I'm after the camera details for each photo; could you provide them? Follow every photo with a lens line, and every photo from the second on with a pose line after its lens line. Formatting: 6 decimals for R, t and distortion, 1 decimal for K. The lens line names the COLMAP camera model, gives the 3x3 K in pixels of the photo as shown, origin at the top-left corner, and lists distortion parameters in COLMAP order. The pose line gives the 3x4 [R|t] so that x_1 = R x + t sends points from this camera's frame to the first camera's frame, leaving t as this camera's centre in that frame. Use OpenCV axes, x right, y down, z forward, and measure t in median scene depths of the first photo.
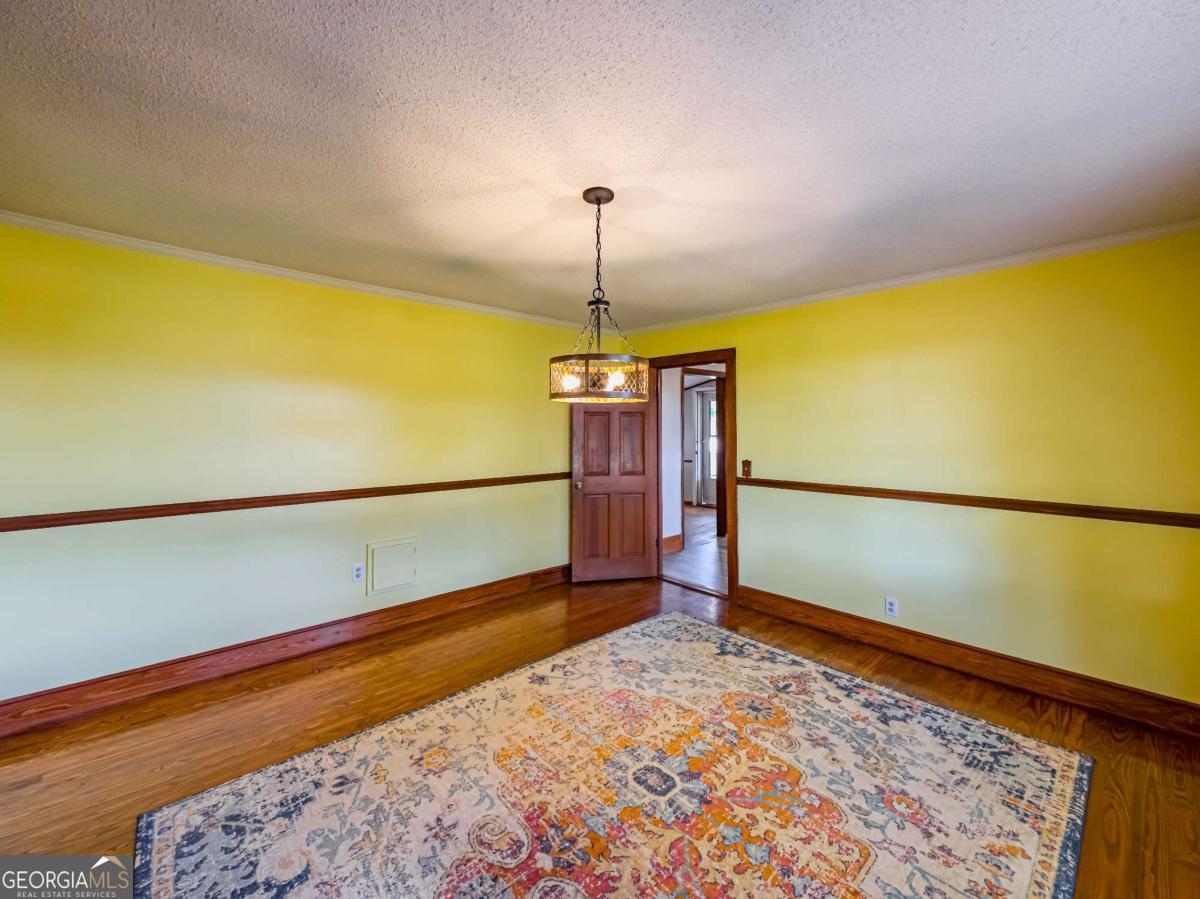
lens RADIAL K [[494.2, 0, 606.5], [0, 494.2, 436.3], [0, 0, 1]] dist [0.007344, -0.001050]
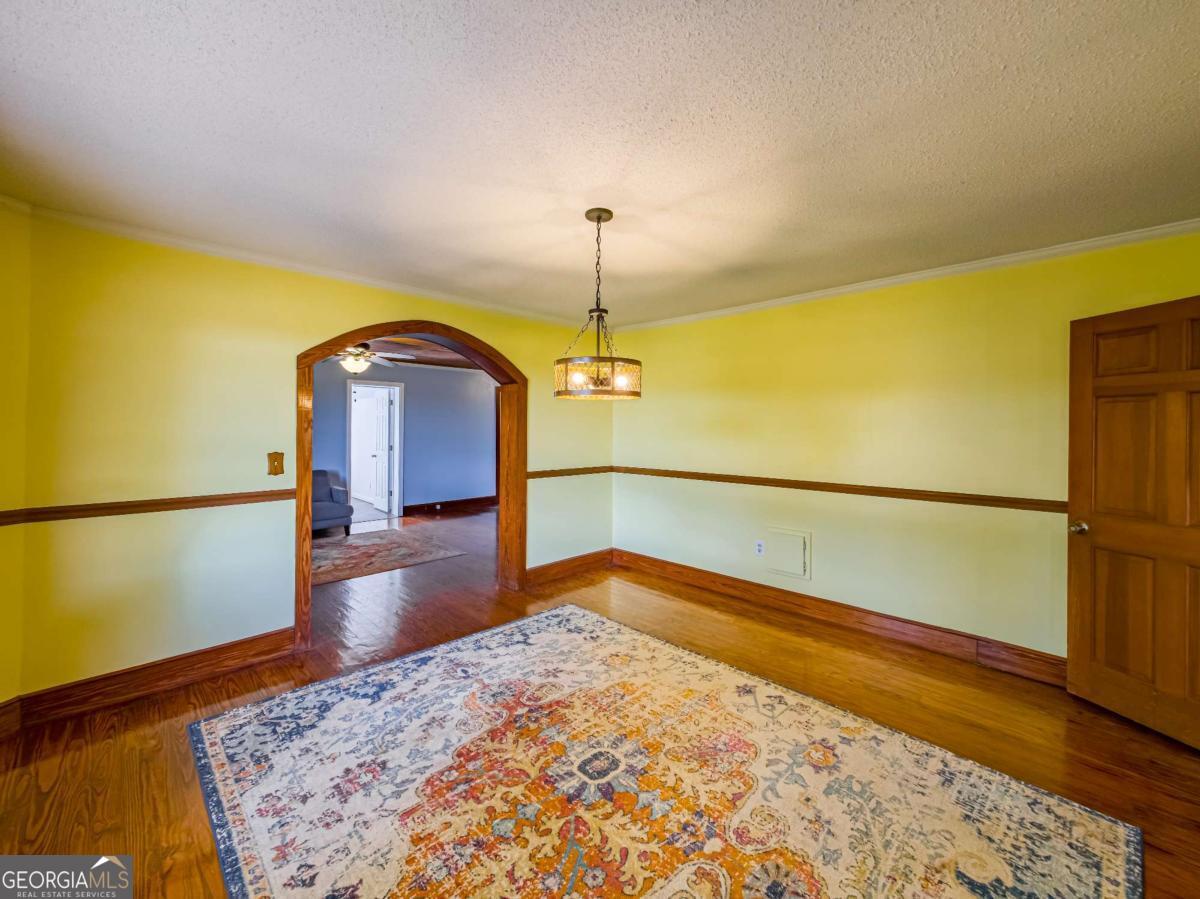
lens RADIAL K [[494.2, 0, 598.7], [0, 494.2, 443.0], [0, 0, 1]] dist [0.007344, -0.001050]
pose [[0.026791, 0.029642, -0.999201, 0.997867], [-0.023339, 0.999306, 0.029020, -0.002271], [0.999369, 0.022543, 0.027464, 0.865777]]
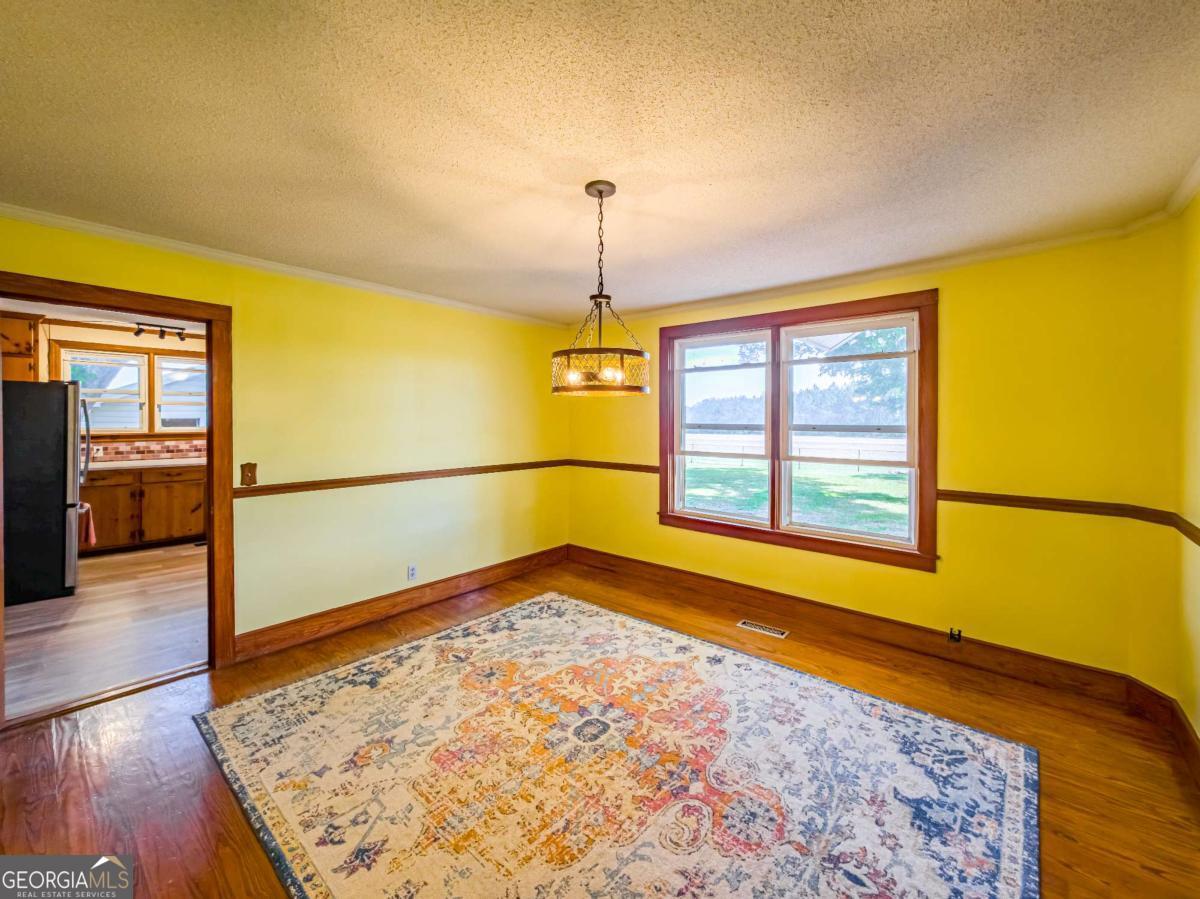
lens RADIAL K [[494.2, 0, 599.5], [0, 494.2, 444.2], [0, 0, 1]] dist [0.007344, -0.001050]
pose [[-0.107790, -0.049591, 0.992936, -0.909283], [0.014684, 0.998567, 0.051467, -0.018985], [-0.994065, 0.020128, -0.106907, 0.987626]]
